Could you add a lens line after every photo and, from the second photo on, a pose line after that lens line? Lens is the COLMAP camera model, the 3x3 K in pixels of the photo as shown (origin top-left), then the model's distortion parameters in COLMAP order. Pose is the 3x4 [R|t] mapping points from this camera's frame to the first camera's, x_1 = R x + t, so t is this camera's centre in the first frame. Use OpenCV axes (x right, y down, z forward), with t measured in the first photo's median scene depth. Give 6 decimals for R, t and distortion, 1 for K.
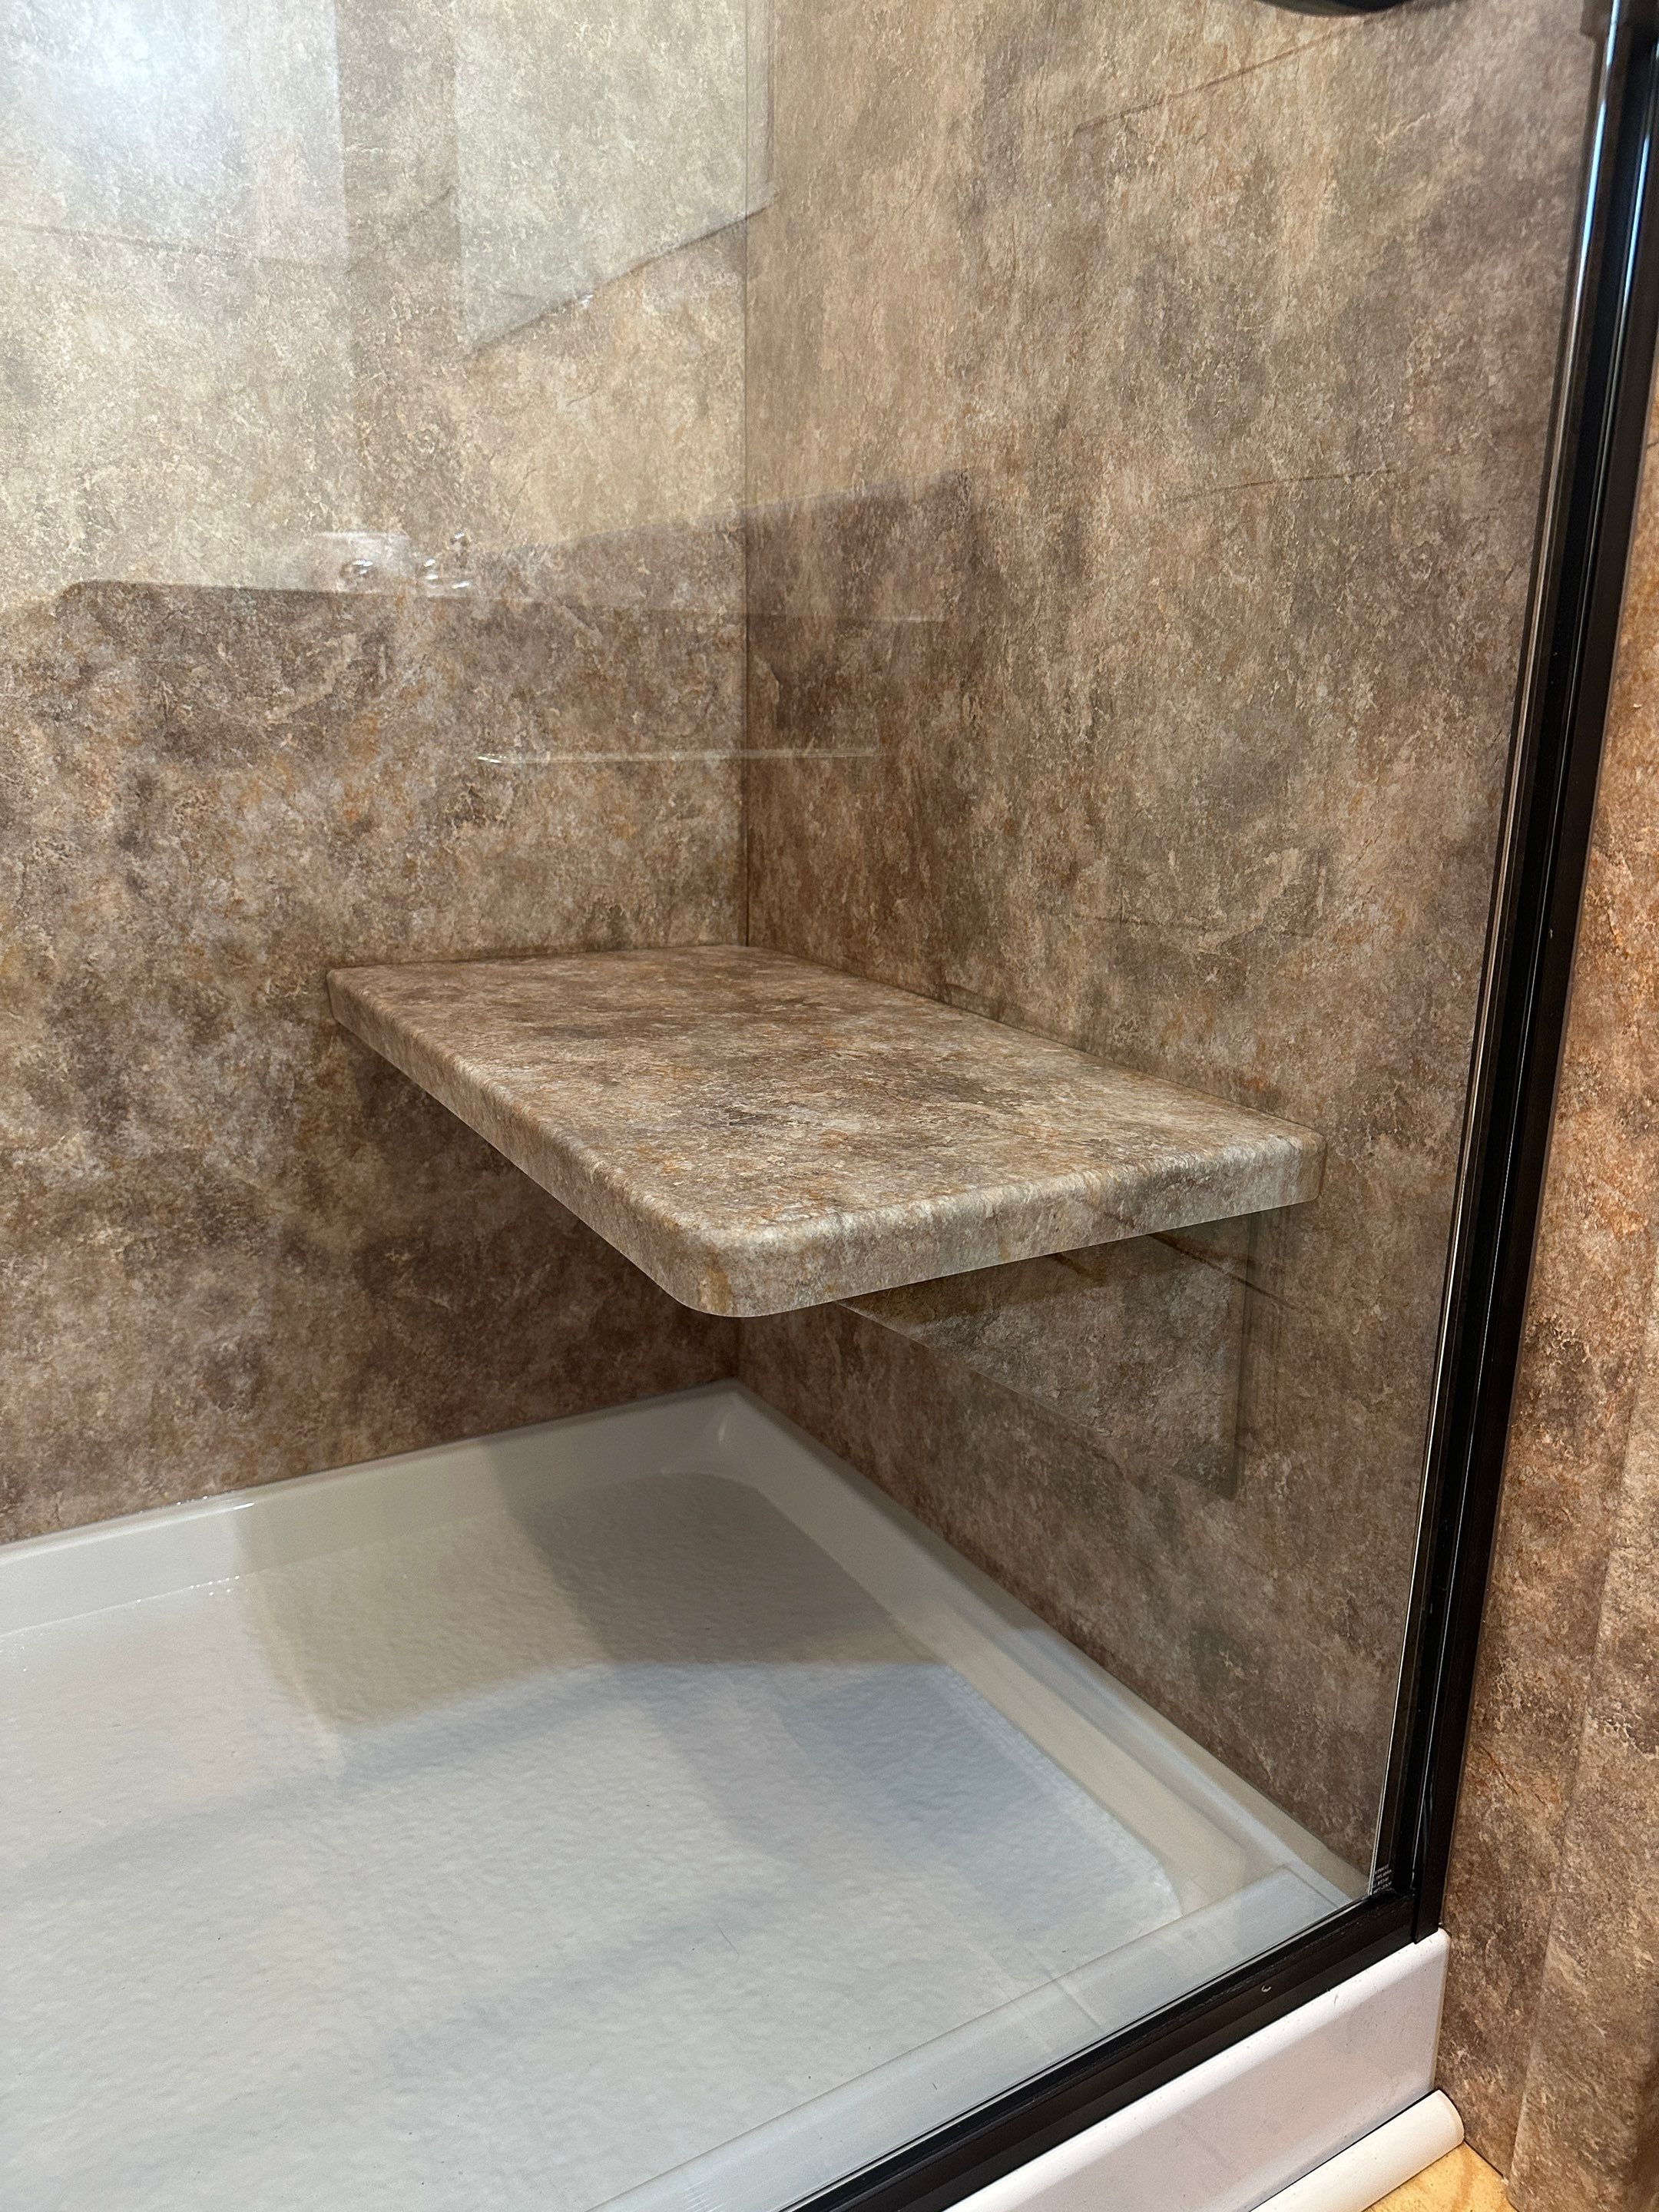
lens RADIAL K [[1586.9, 0, 845.8], [0, 1586.9, 1125.1], [0, 0, 1]] dist [0.054633, -0.085476]
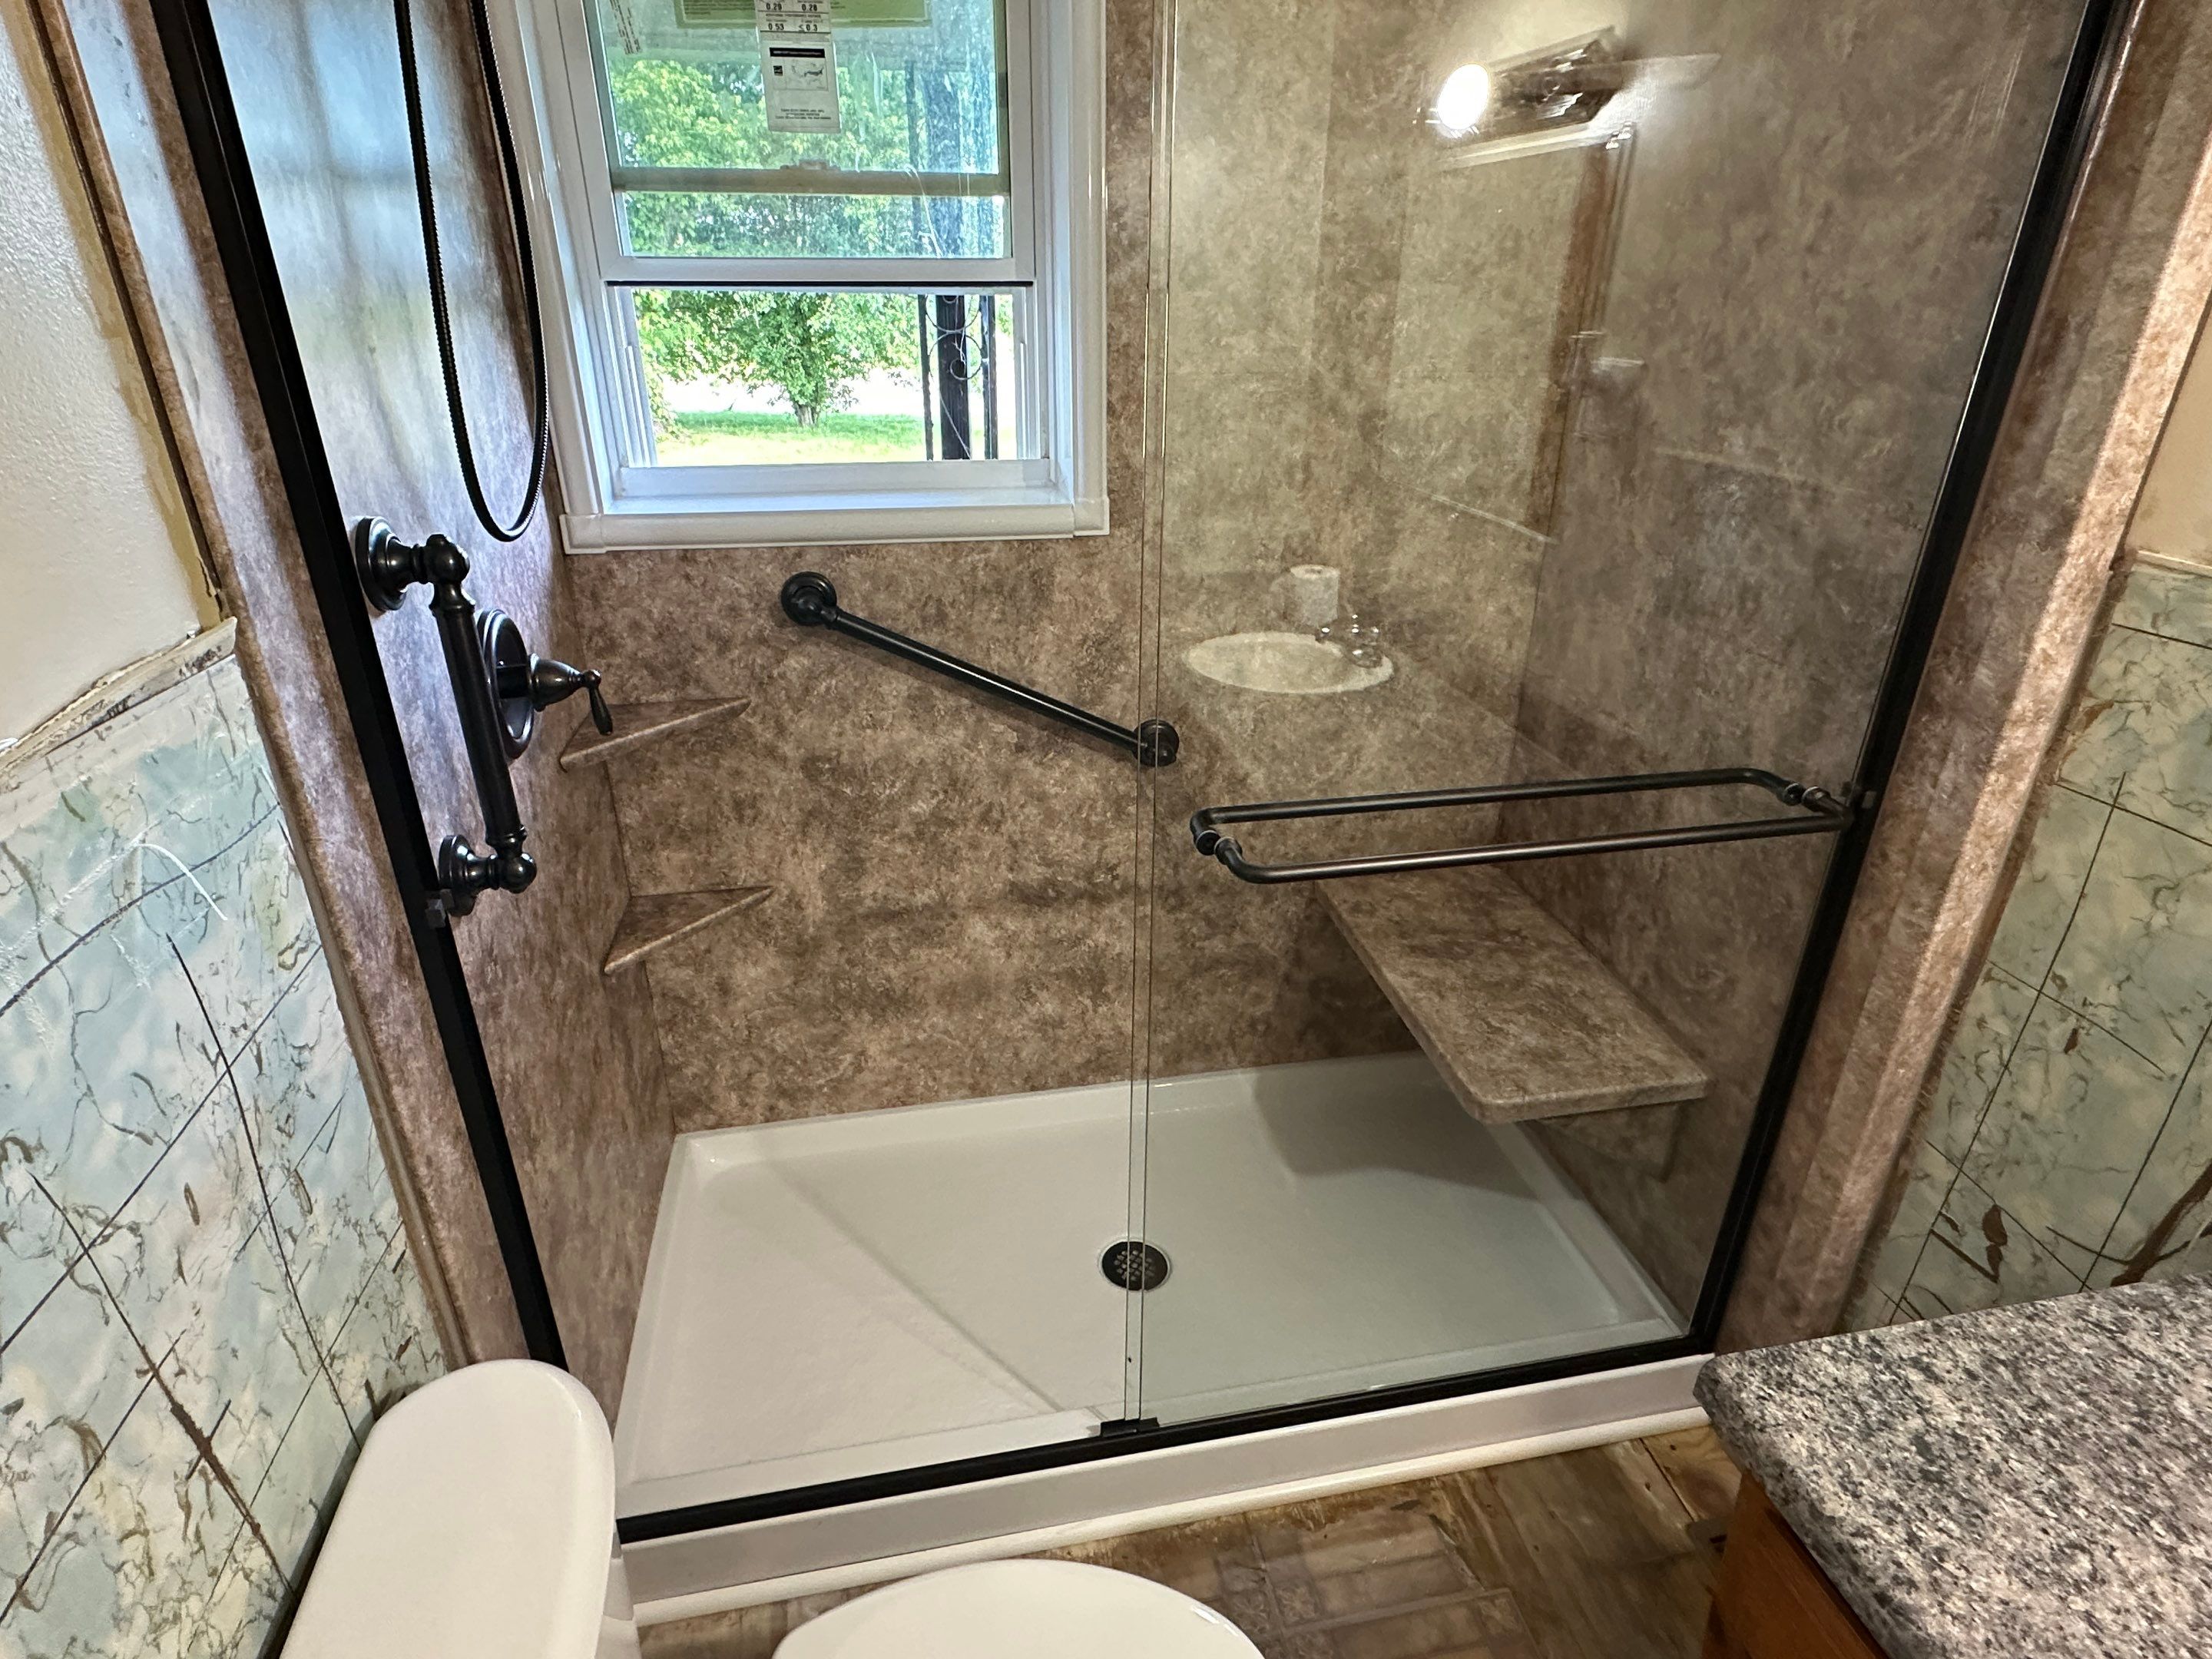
lens RADIAL K [[1188.4, 0, 1103.8], [0, 1188.4, 834.3], [0, 0, 1]] dist [0.000595, 0.000055]
pose [[0.939499, 0.134862, -0.314887, -0.078728], [-0.080228, 0.980301, 0.180482, -0.556892], [0.333025, -0.144300, 0.931811, -0.956781]]
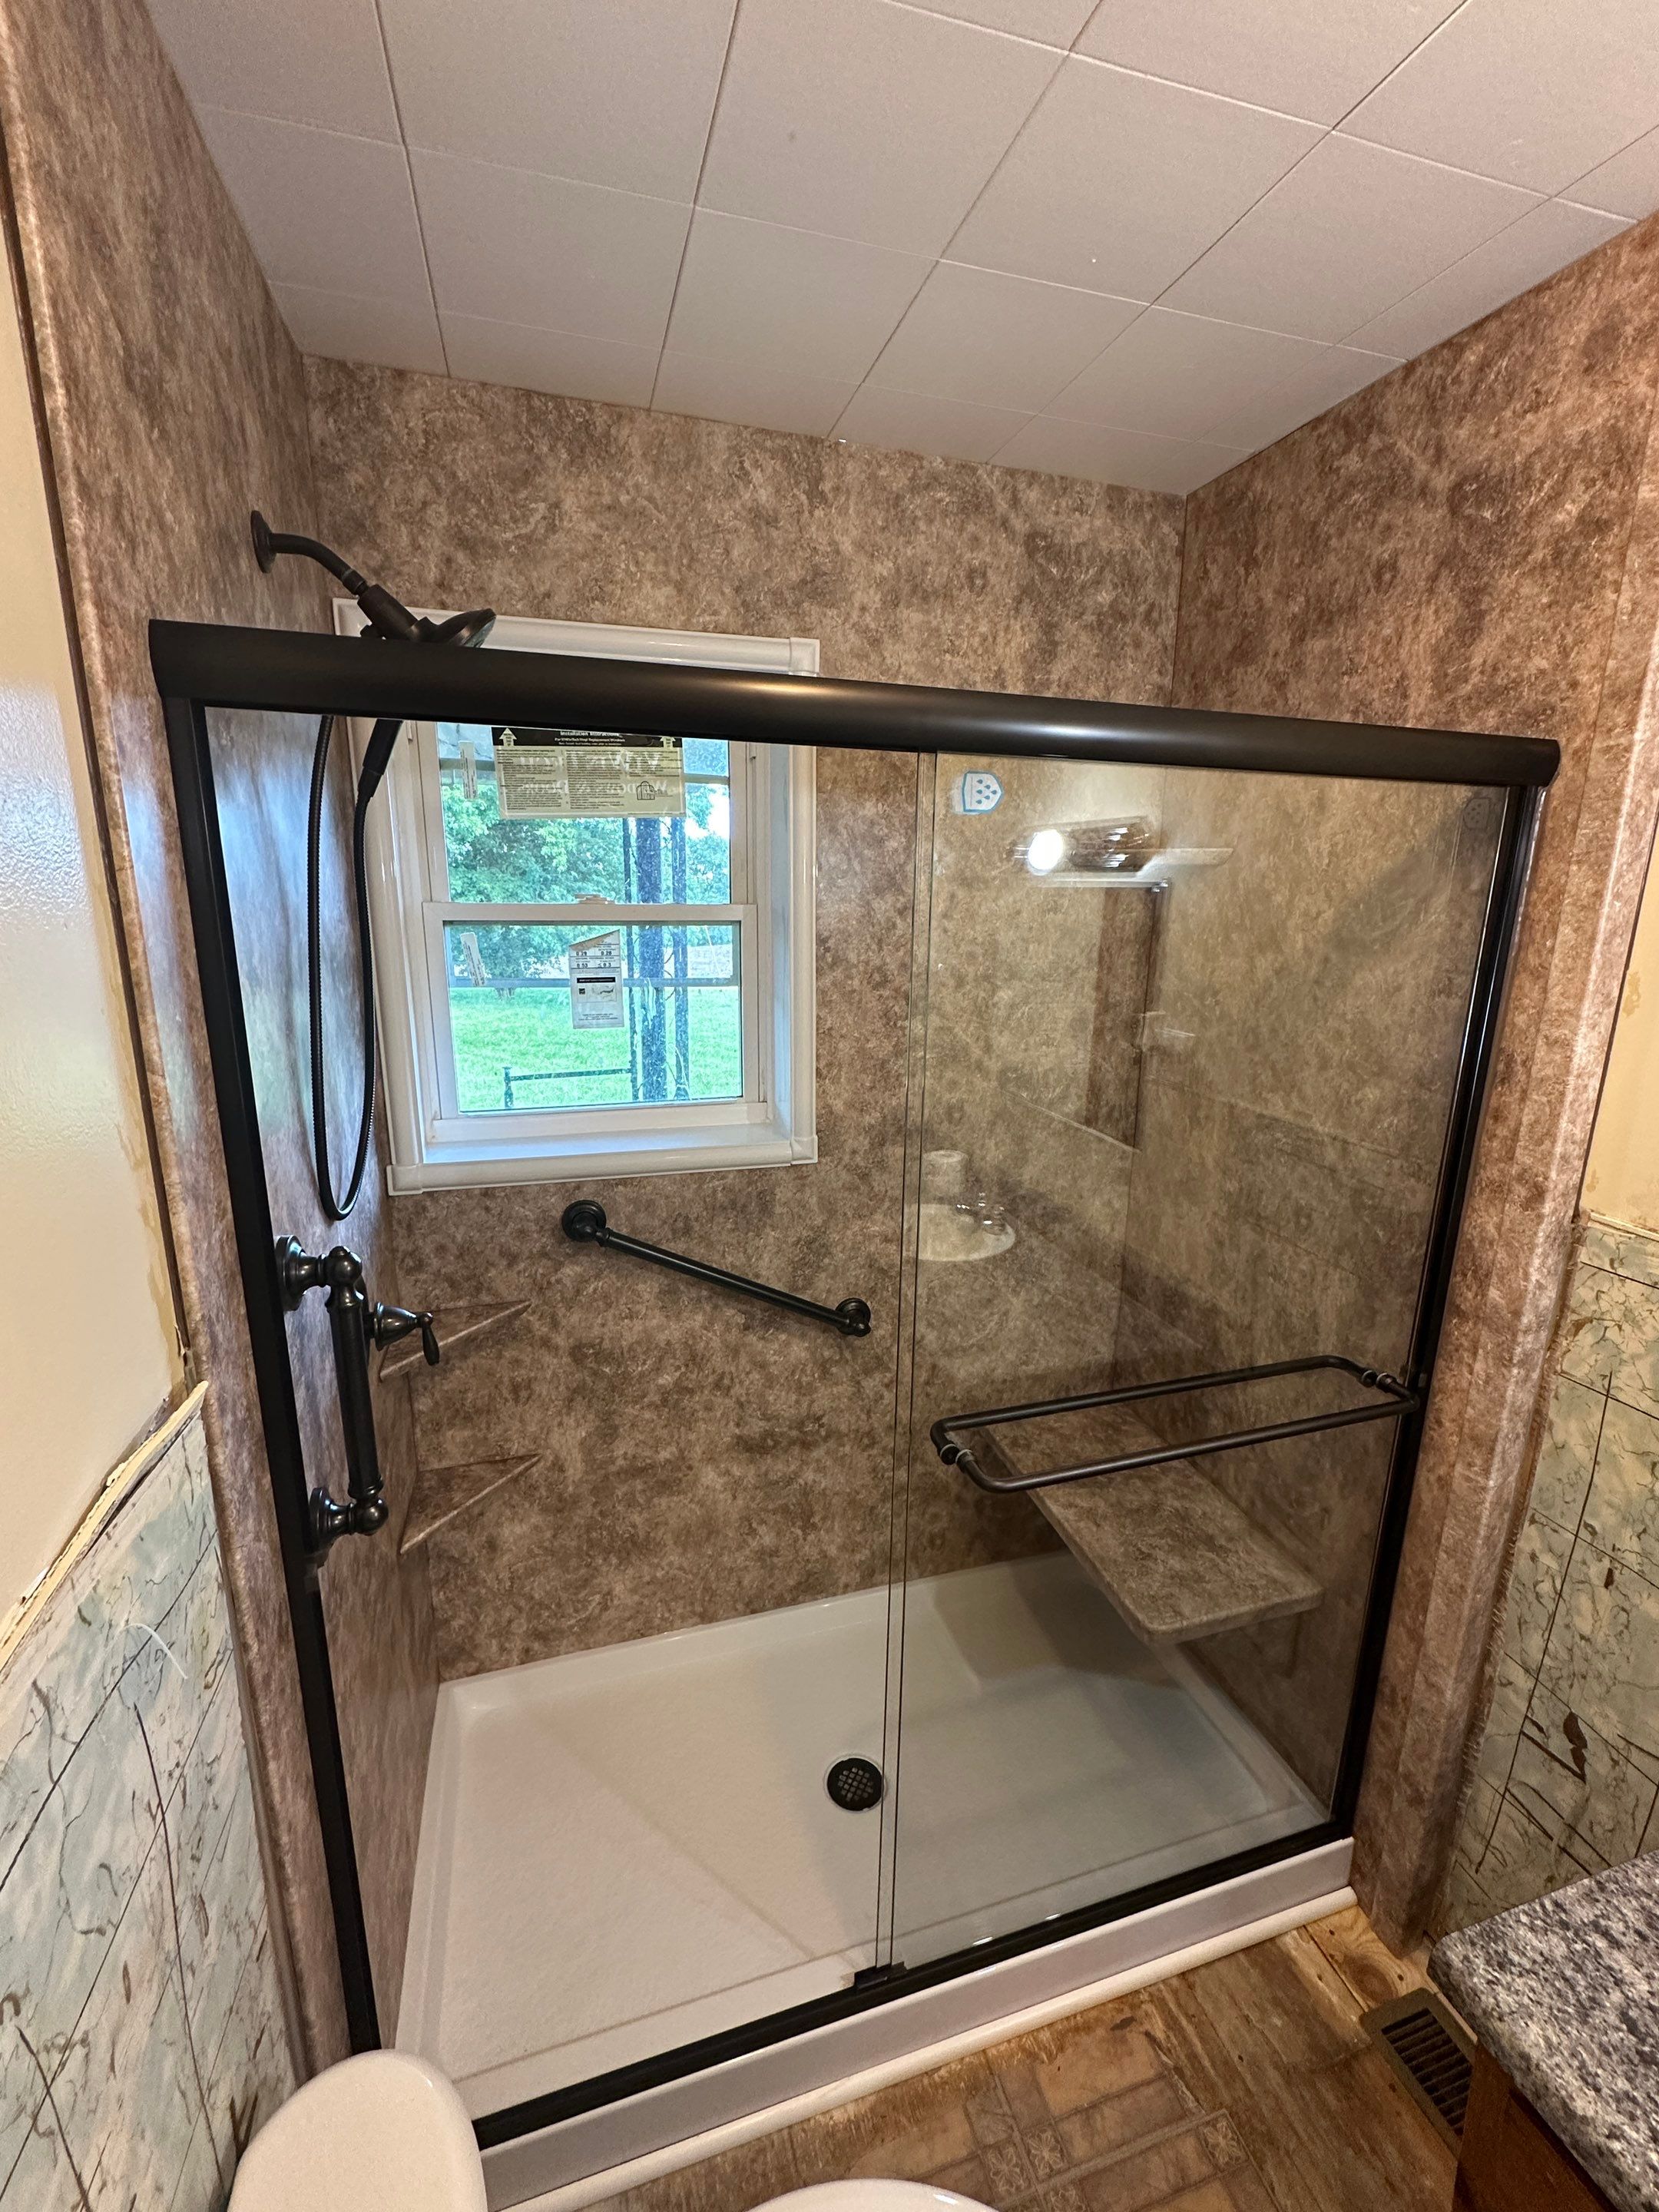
lens RADIAL K [[931.3, 0, 829.5], [0, 931.3, 1106.0], [0, 0, 1]] dist [-0.001462, 0.000599]
pose [[0.970513, 0.051472, -0.235488, -0.252886], [-0.061047, 0.997571, -0.033547, -0.733371], [0.233189, 0.046934, 0.971298, -1.001607]]
